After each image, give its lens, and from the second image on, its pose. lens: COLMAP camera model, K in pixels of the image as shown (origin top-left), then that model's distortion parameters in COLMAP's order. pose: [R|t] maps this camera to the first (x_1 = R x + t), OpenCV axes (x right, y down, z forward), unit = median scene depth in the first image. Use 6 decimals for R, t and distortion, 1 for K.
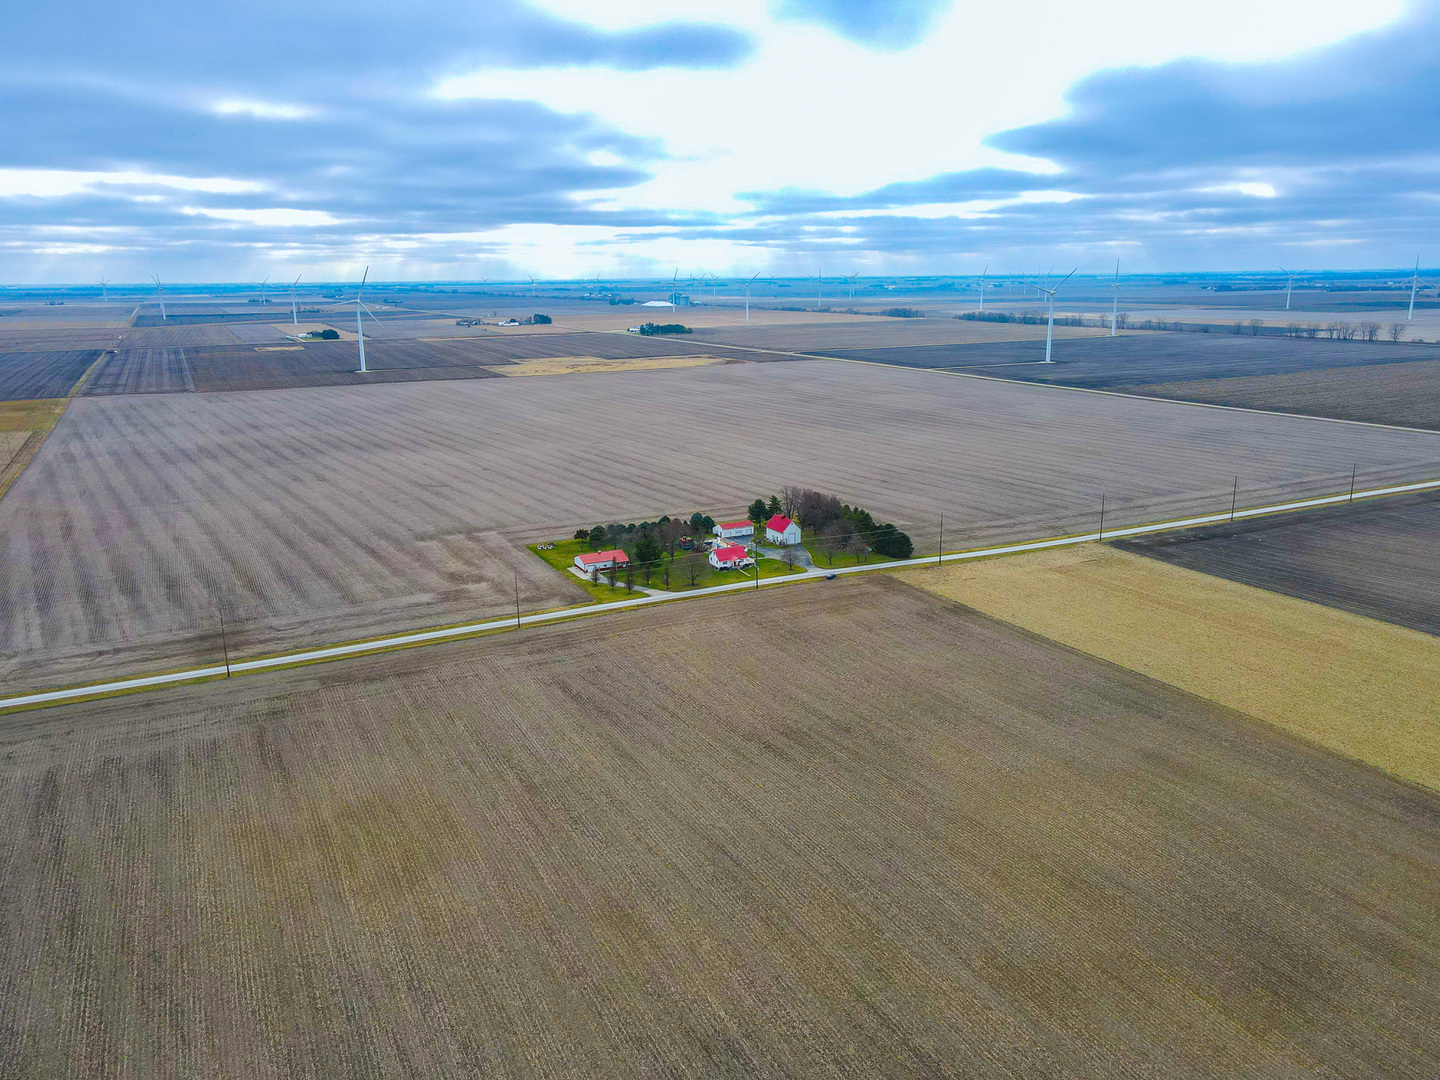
lens RADIAL K [[1052.2, 0, 720.0], [0, 1052.2, 540.0], [0, 0, 1]] dist [-0.009430, 0.046796]
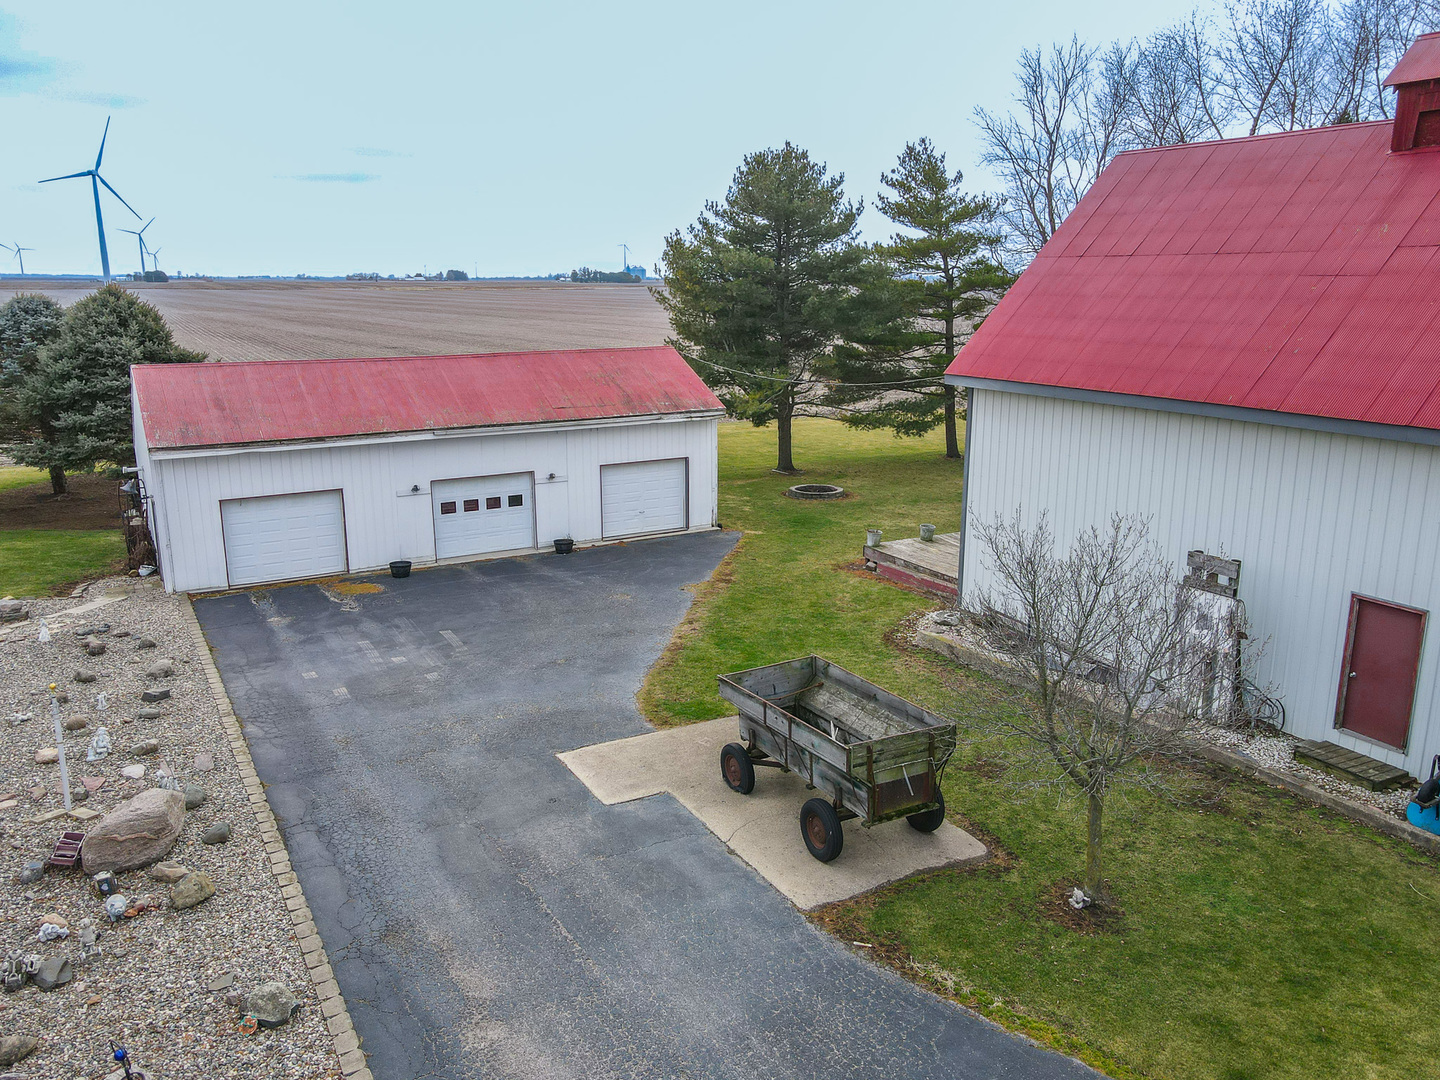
lens RADIAL K [[1052.2, 0, 720.0], [0, 1052.2, 540.0], [0, 0, 1]] dist [-0.009430, 0.046796]
pose [[0.999416, 0.002923, 0.034033, 0.034165], [-0.002737, 0.999981, -0.005524, -0.005550], [-0.034048, 0.005428, 0.999405, 1.076349]]
